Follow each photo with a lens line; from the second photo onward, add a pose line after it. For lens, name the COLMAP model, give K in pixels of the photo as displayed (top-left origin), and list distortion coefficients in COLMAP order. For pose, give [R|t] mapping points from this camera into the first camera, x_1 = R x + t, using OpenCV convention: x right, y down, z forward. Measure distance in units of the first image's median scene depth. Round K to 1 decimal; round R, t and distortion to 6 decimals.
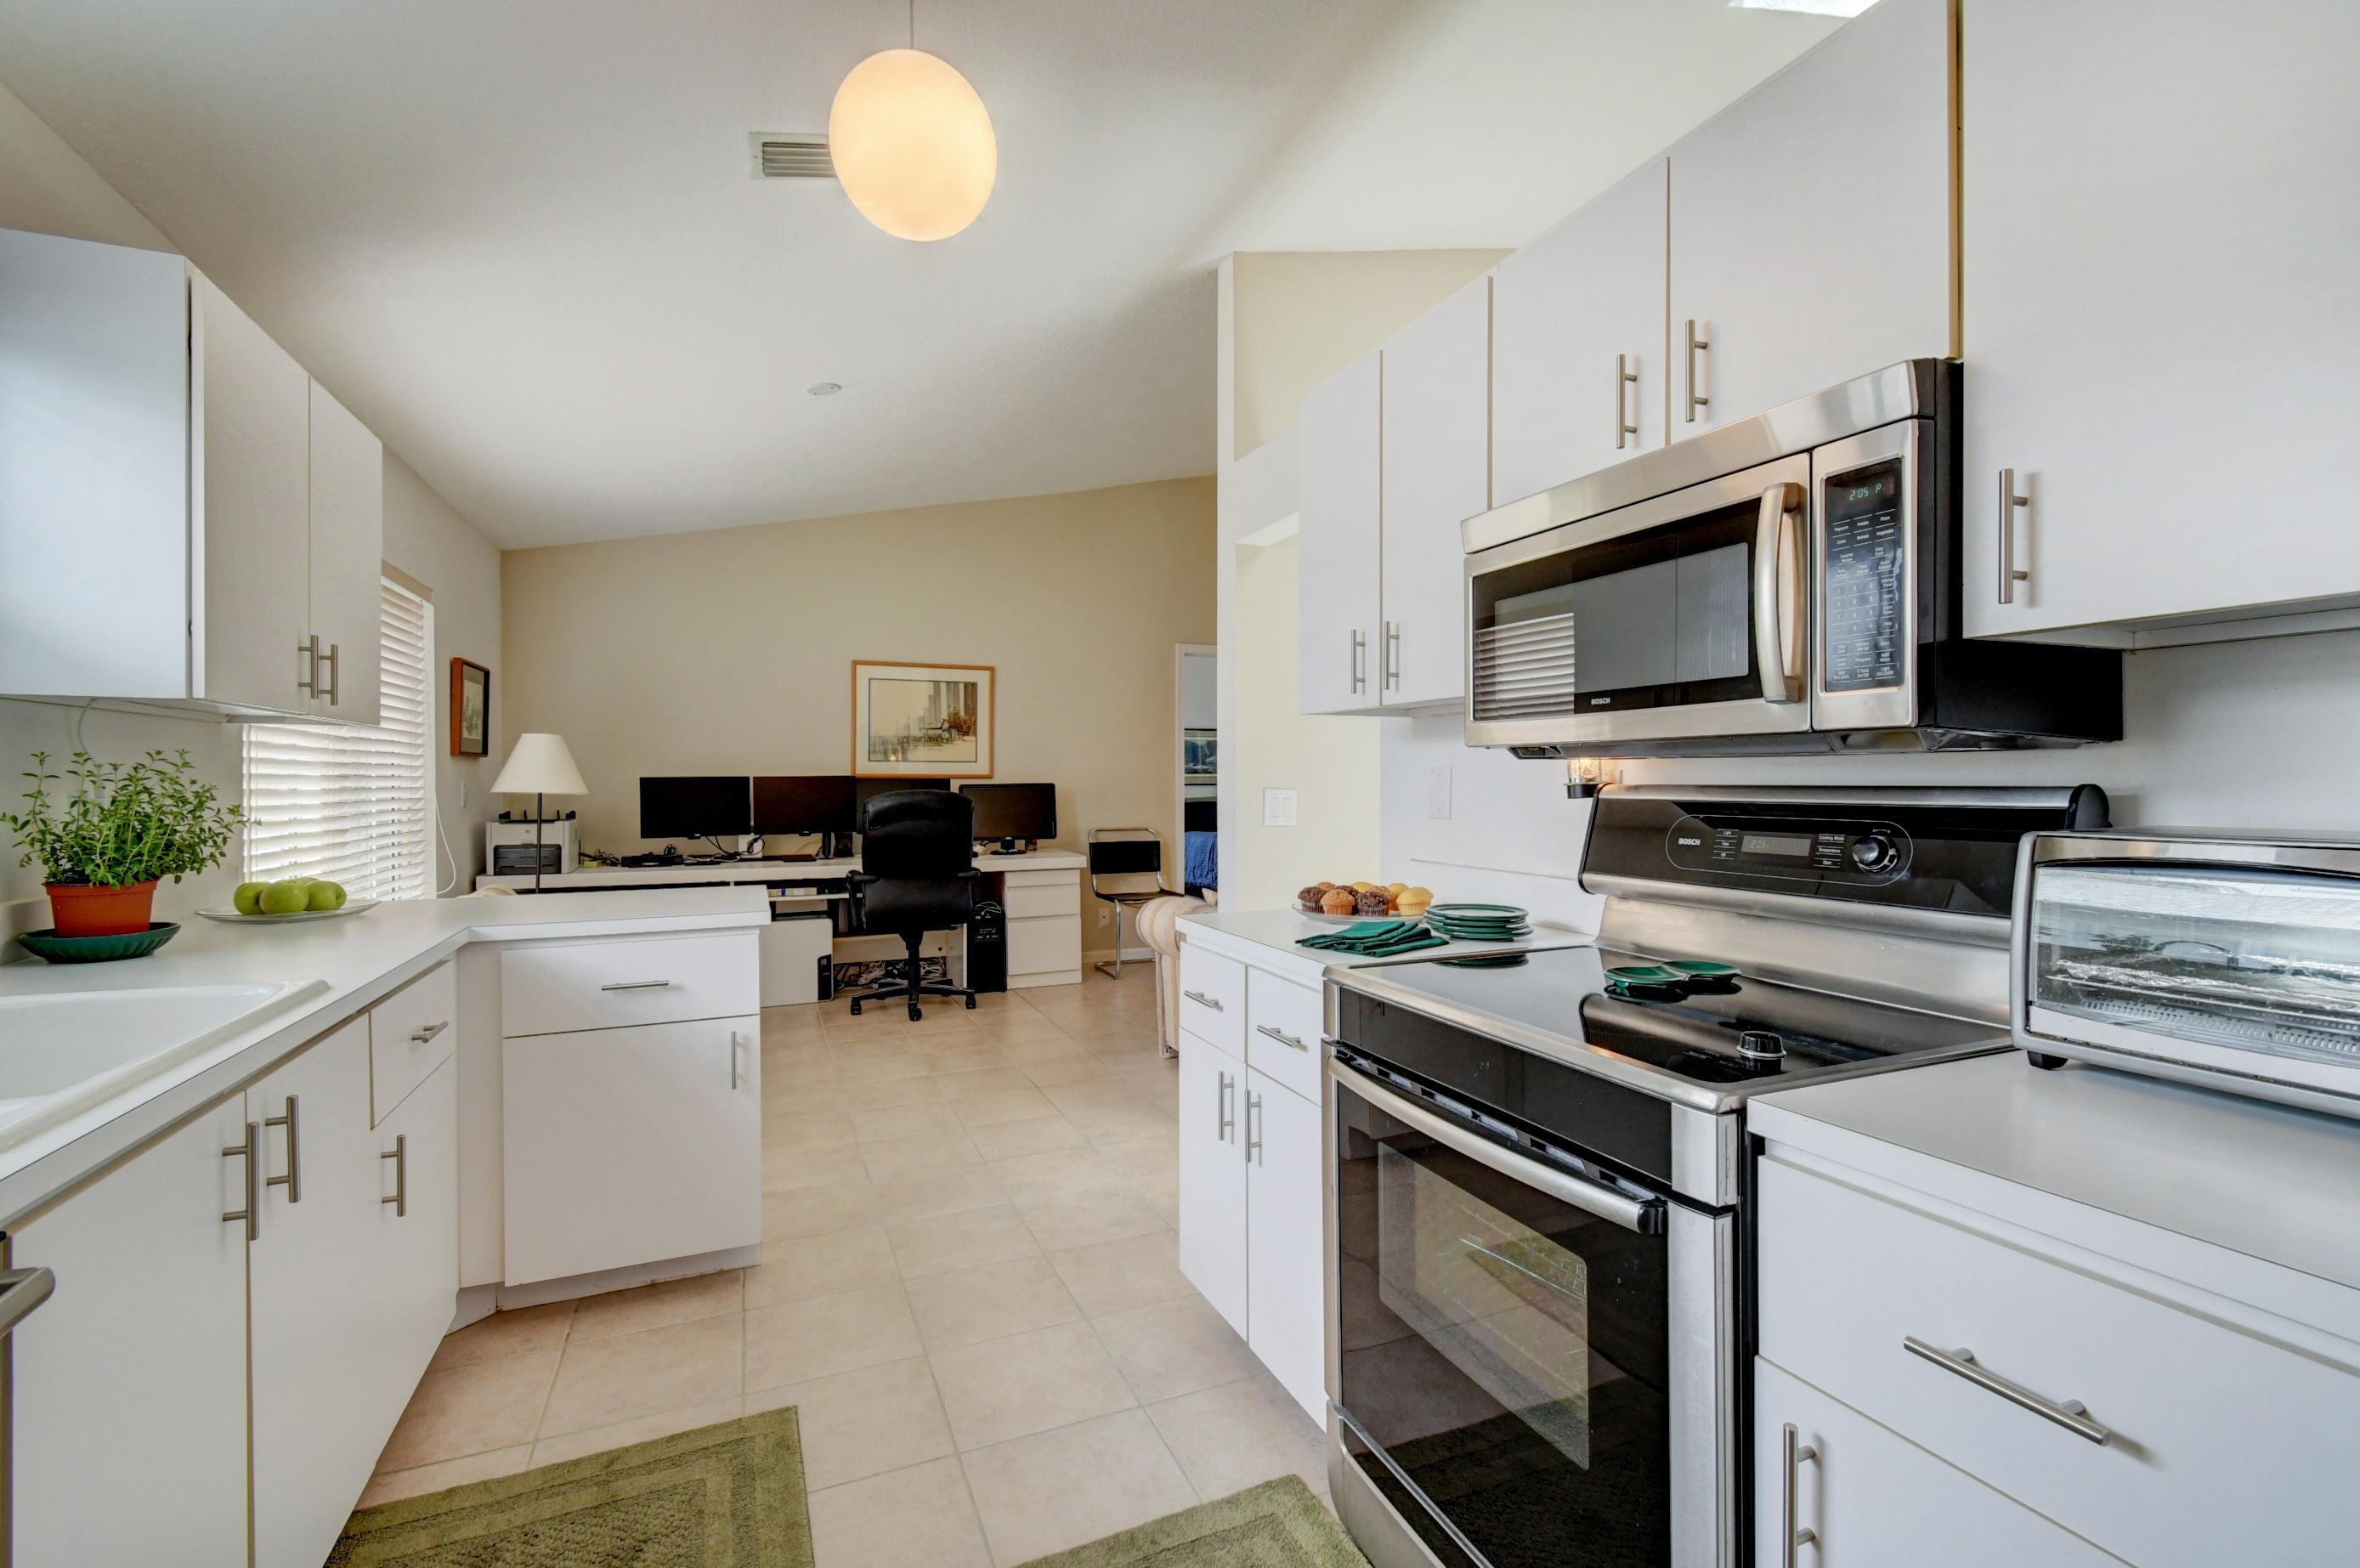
lens RADIAL K [[1042.7, 0, 1184.9], [0, 1042.7, 788.1], [0, 0, 1]] dist [0.006778, -0.005630]
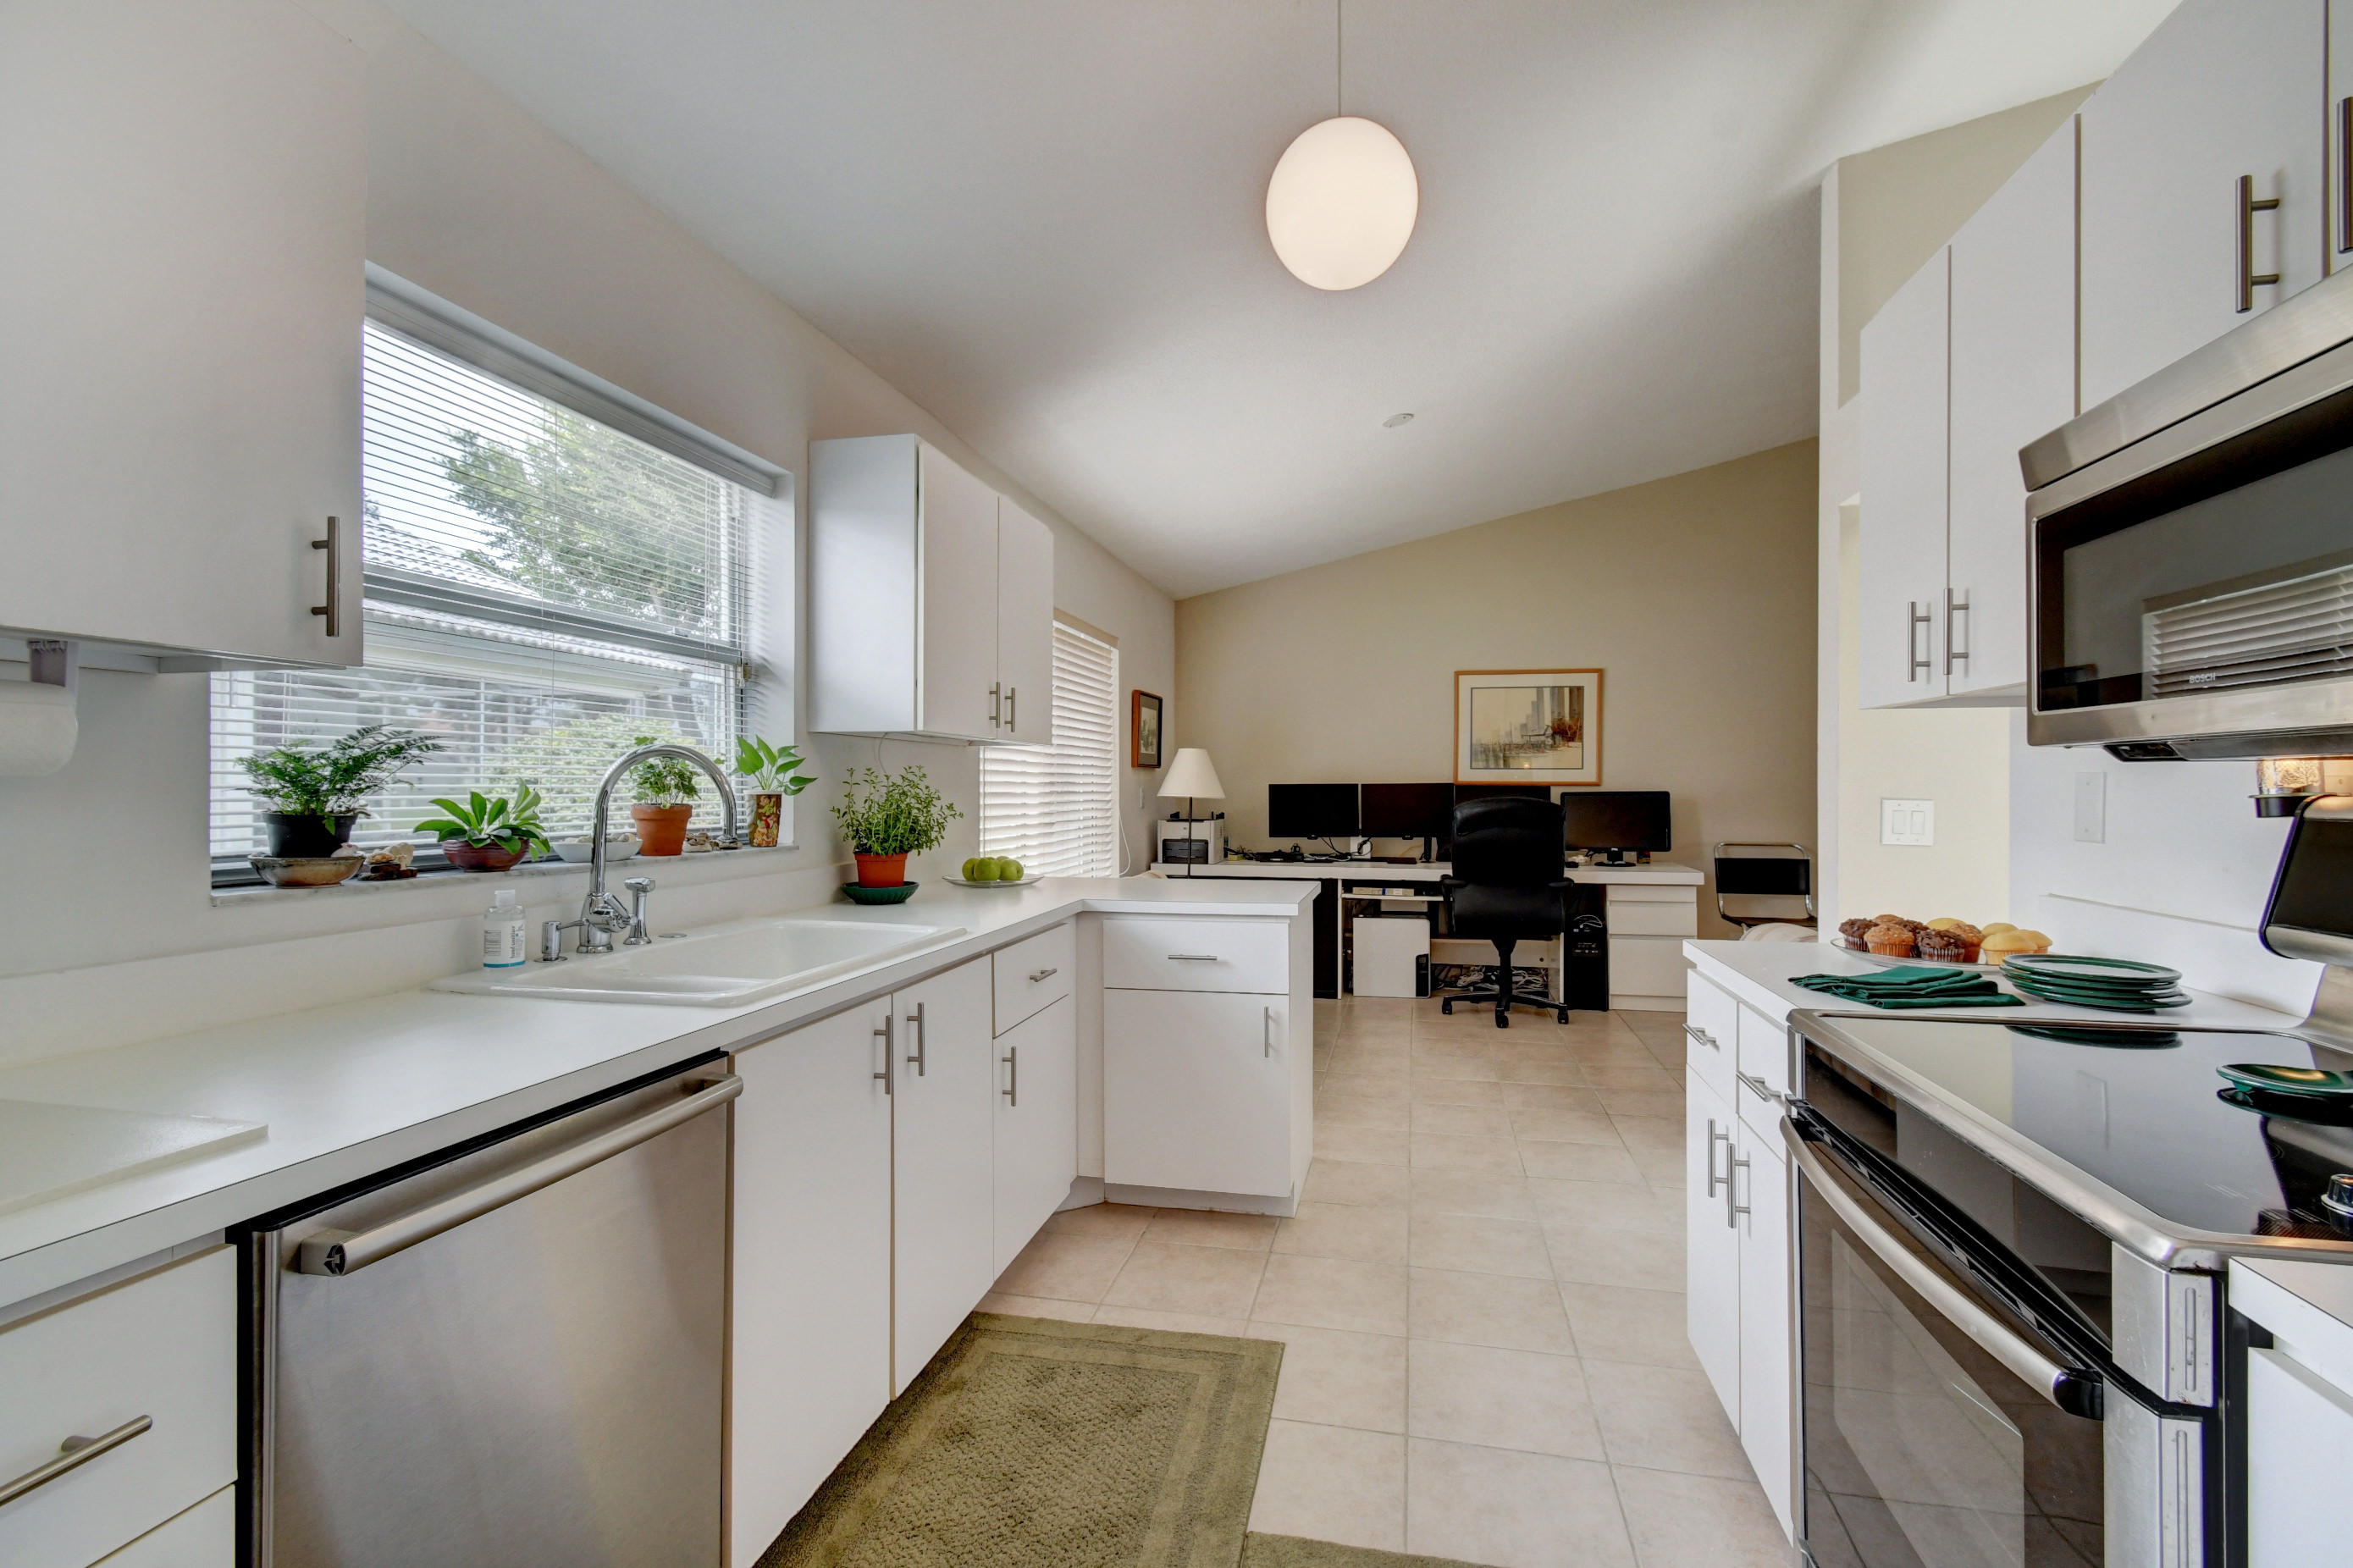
lens RADIAL K [[1039.6, 0, 1177.7], [0, 1039.6, 790.5], [0, 0, 1]] dist [0.006778, -0.005630]
pose [[0.808606, 0.004695, -0.588331, 0.109075], [-0.007386, 0.999970, -0.002171, -0.000495], [0.588303, 0.006101, 0.808617, 0.012772]]
